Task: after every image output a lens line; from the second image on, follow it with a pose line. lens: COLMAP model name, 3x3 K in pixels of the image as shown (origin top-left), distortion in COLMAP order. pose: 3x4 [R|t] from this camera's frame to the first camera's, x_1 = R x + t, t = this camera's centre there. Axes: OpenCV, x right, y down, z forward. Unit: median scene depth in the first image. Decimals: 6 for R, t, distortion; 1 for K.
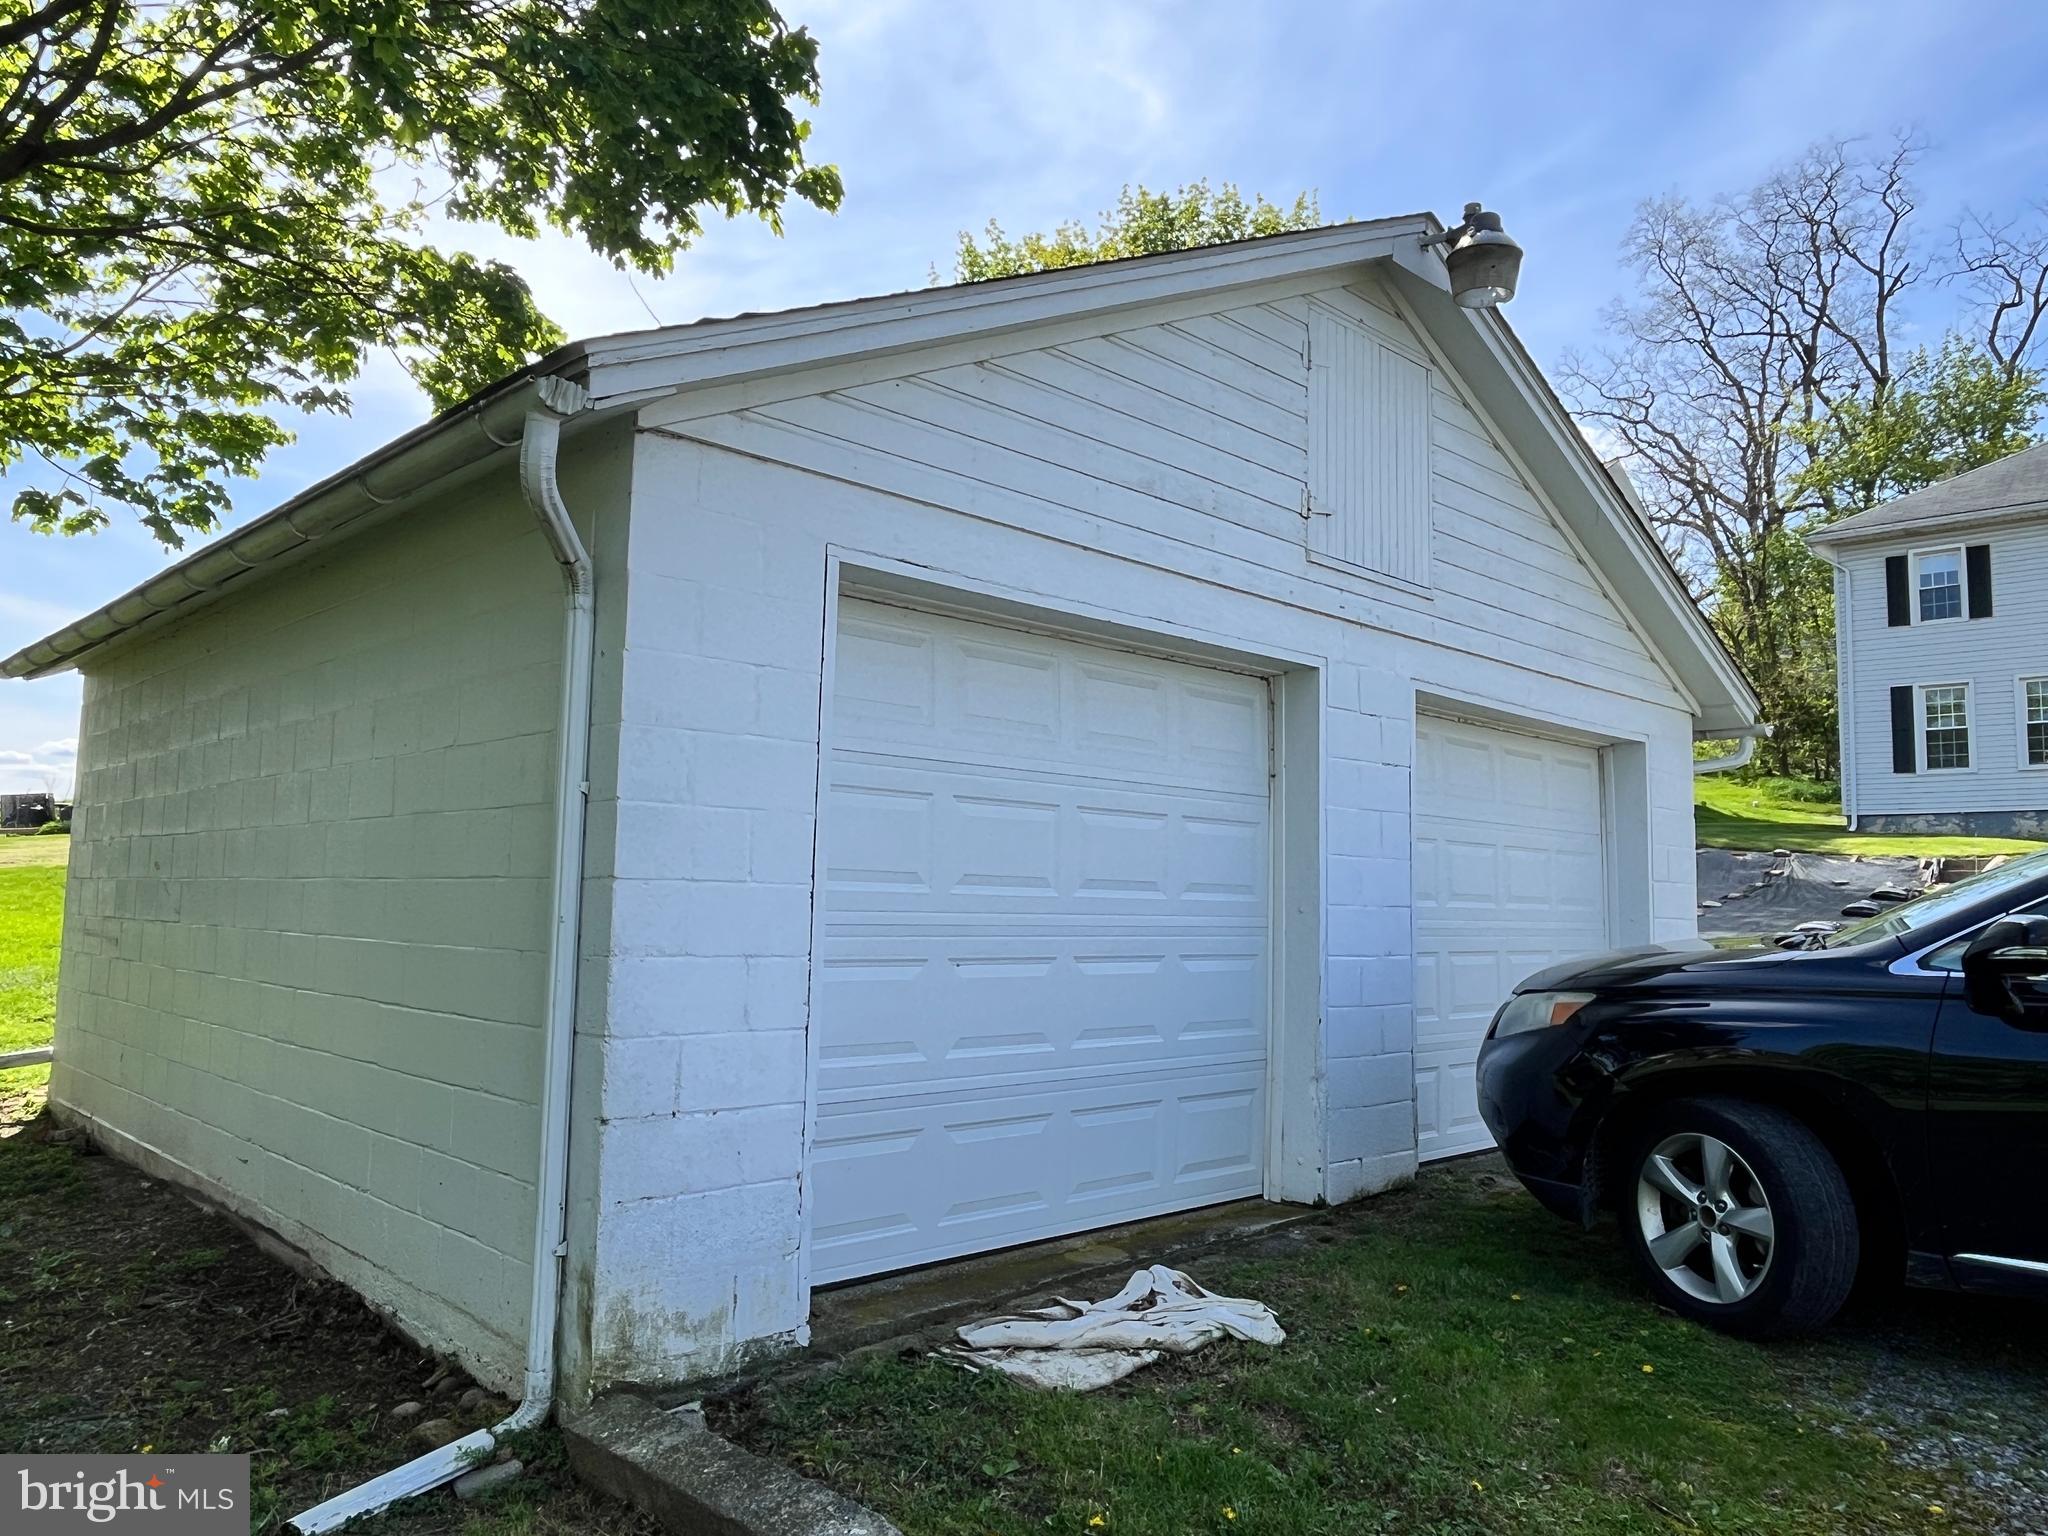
lens RADIAL K [[1378.1, 0, 1021.2], [0, 1378.1, 772.1], [0, 0, 1]] dist [-0.013094, -0.001552]
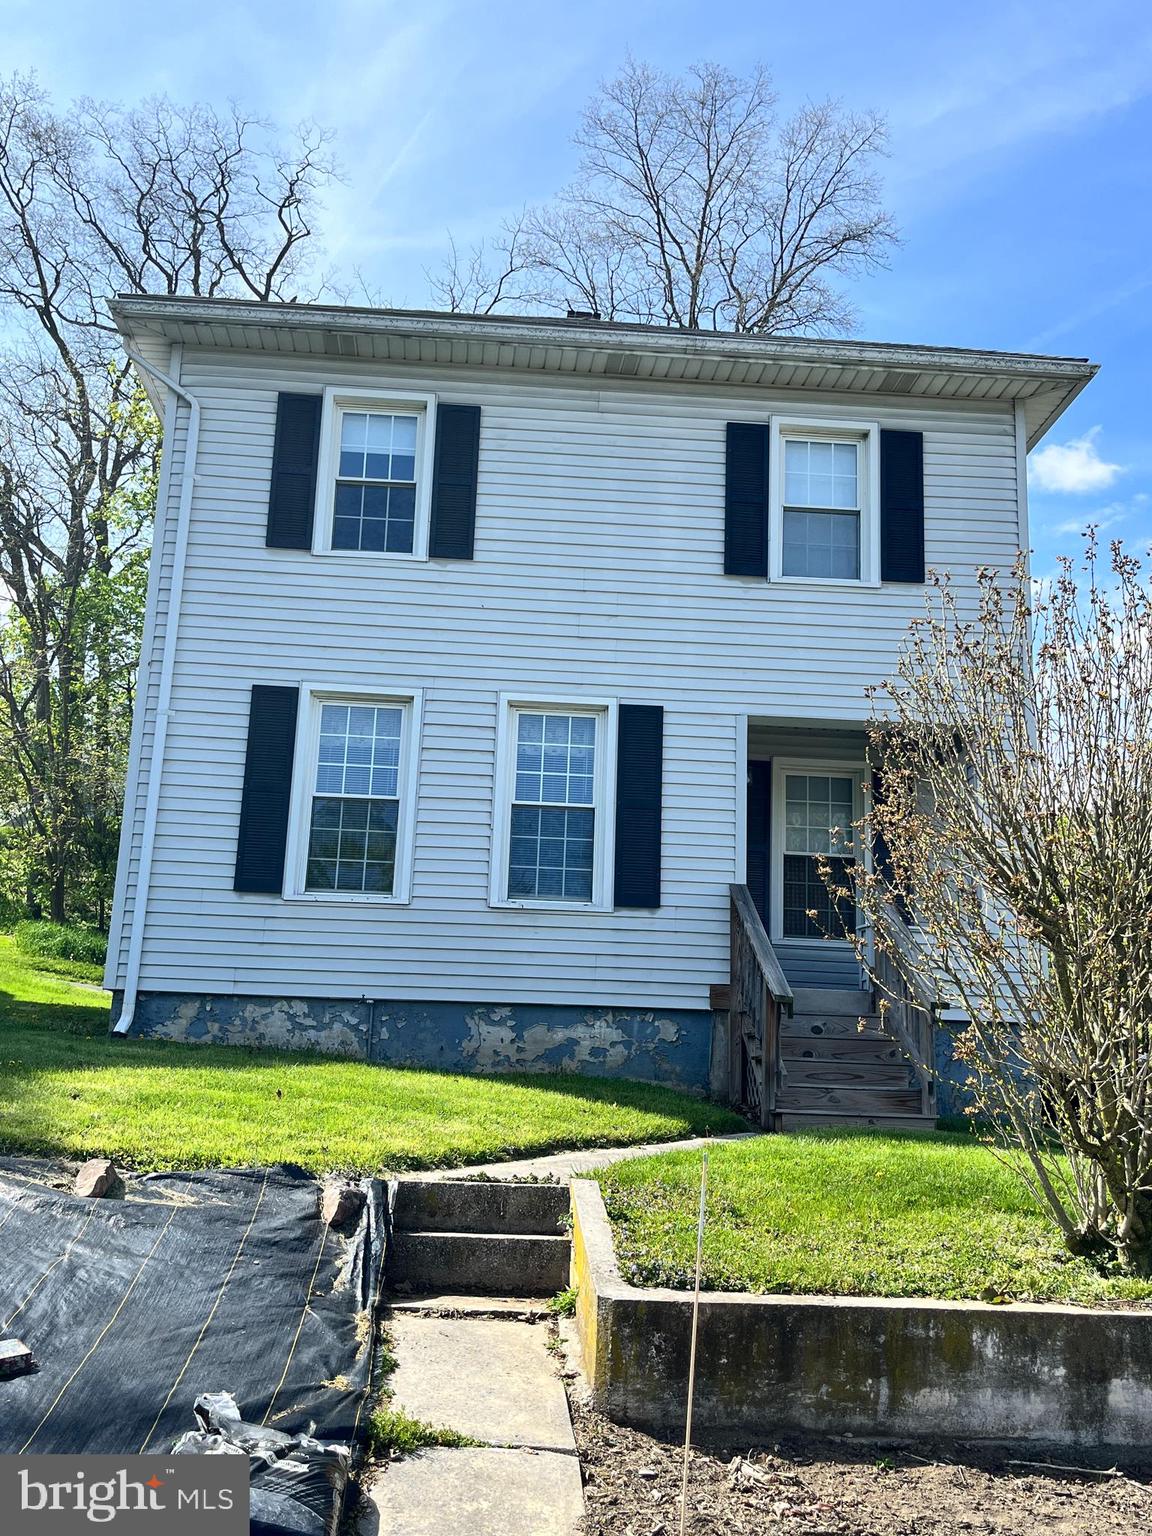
lens RADIAL K [[1476.0, 0, 580.1], [0, 1476.0, 762.2], [0, 0, 1]] dist [0.030769, 0.000000]
pose [[0.673765, 0.169936, 0.719140, 0.388386], [-0.092711, 0.984948, -0.145887, 0.017428], [-0.733107, 0.031621, 0.679378, 0.632519]]
